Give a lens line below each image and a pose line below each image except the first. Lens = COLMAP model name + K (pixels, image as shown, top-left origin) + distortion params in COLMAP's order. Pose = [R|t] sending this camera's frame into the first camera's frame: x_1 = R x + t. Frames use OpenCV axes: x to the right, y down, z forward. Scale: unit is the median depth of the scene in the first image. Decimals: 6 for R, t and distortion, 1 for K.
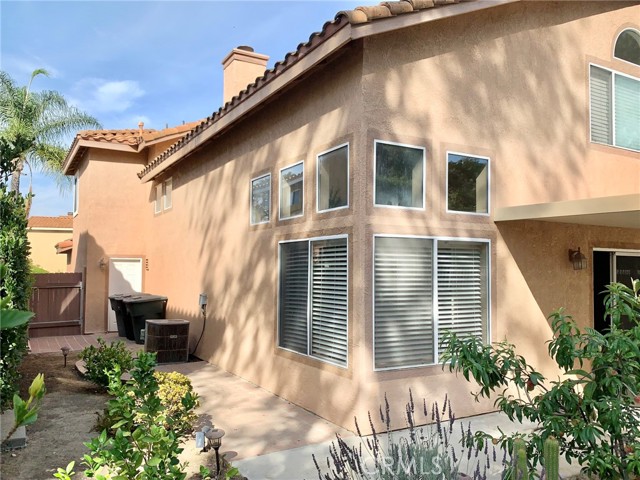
lens RADIAL K [[534.1, 0, 319.7], [0, 534.1, 237.0], [0, 0, 1]] dist [0.054291, -0.031429]
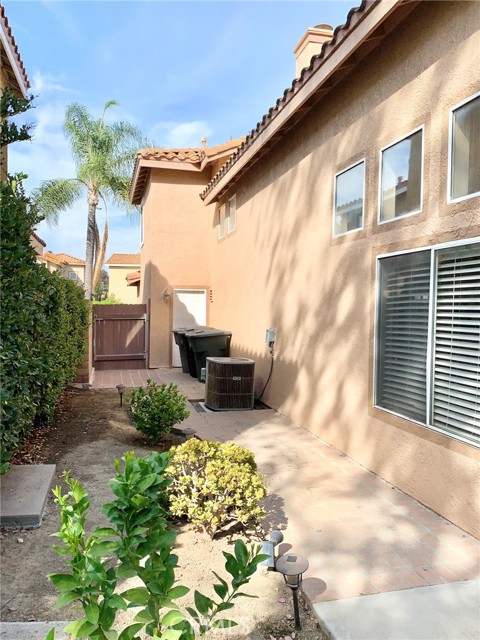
lens RADIAL K [[534.1, 0, 242.1], [0, 534.1, 324.1], [0, 0, 1]] dist [0.054291, -0.031429]
pose [[0.964469, 0.019636, -0.263464, -0.056340], [0.004814, 0.995762, 0.091839, 0.029091], [0.264151, -0.089844, 0.960288, 0.257406]]
